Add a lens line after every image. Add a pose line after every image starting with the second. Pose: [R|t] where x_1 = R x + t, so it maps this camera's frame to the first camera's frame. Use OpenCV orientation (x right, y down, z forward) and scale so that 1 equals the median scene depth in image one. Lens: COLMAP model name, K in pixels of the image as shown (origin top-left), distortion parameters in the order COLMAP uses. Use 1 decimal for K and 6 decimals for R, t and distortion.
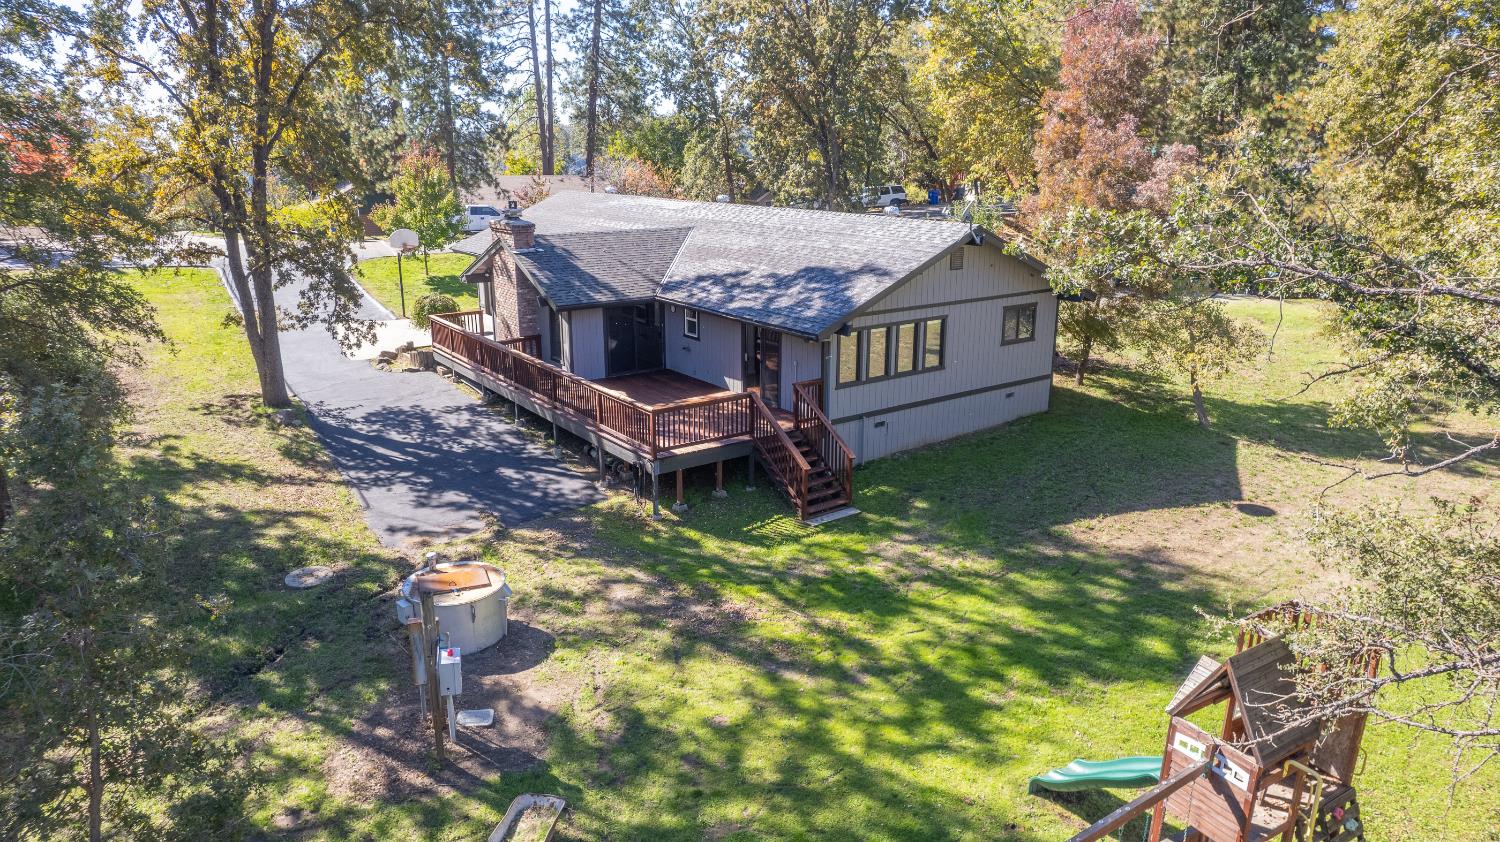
lens RADIAL K [[944.3, 0, 750.0], [0, 944.3, 421.0], [0, 0, 1]] dist [-0.090838, 0.076231]
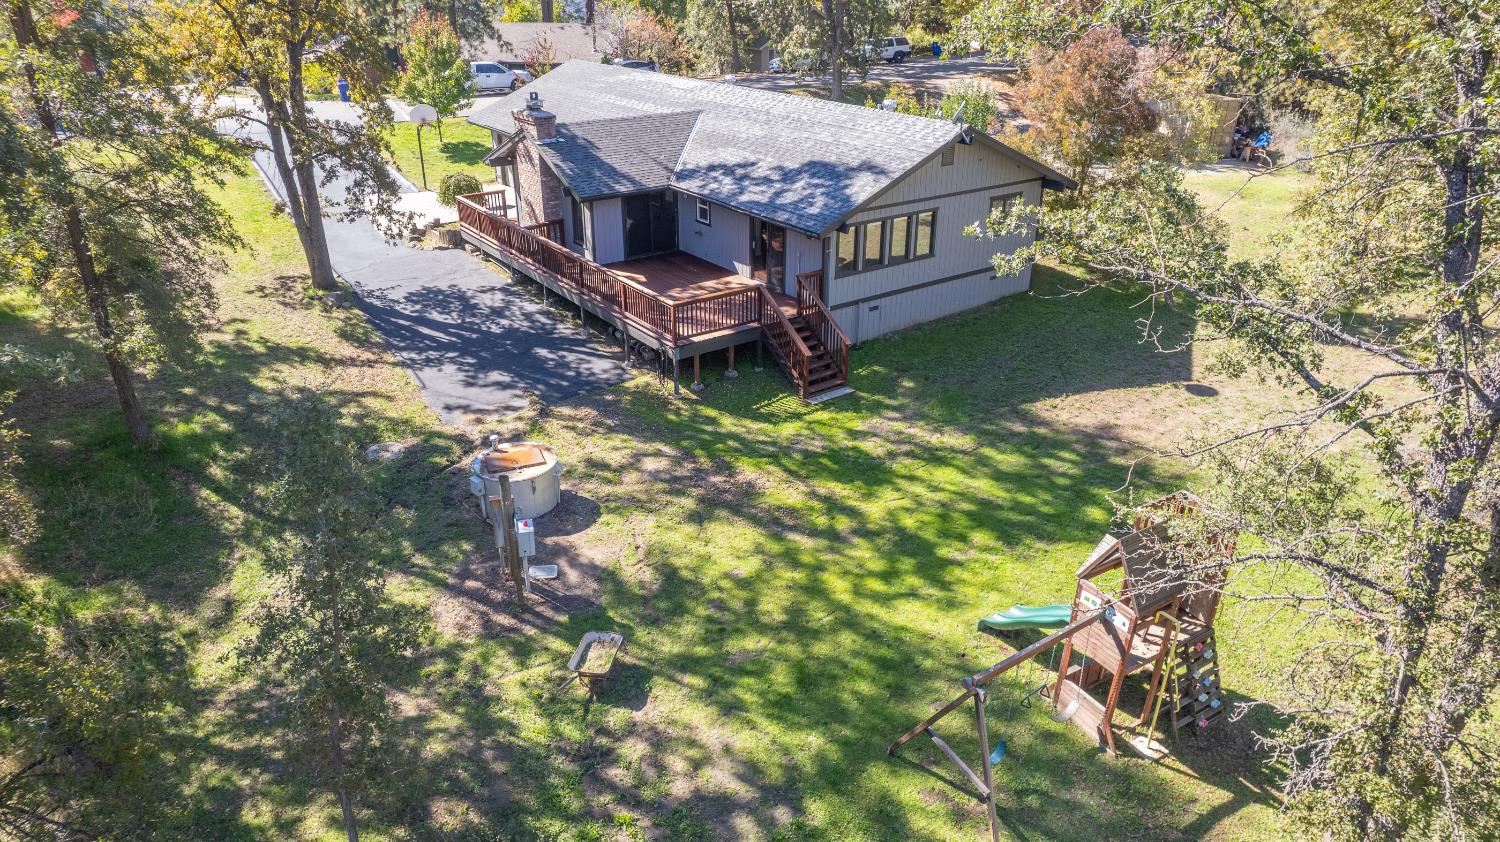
lens RADIAL K [[944.3, 0, 750.0], [0, 944.3, 421.0], [0, 0, 1]] dist [-0.090838, 0.076231]
pose [[1.000000, 0.000960, 0.000066, -0.010582], [-0.000957, 0.984820, 0.173578, -0.067775], [0.000102, -0.173578, 0.984820, -0.141394]]
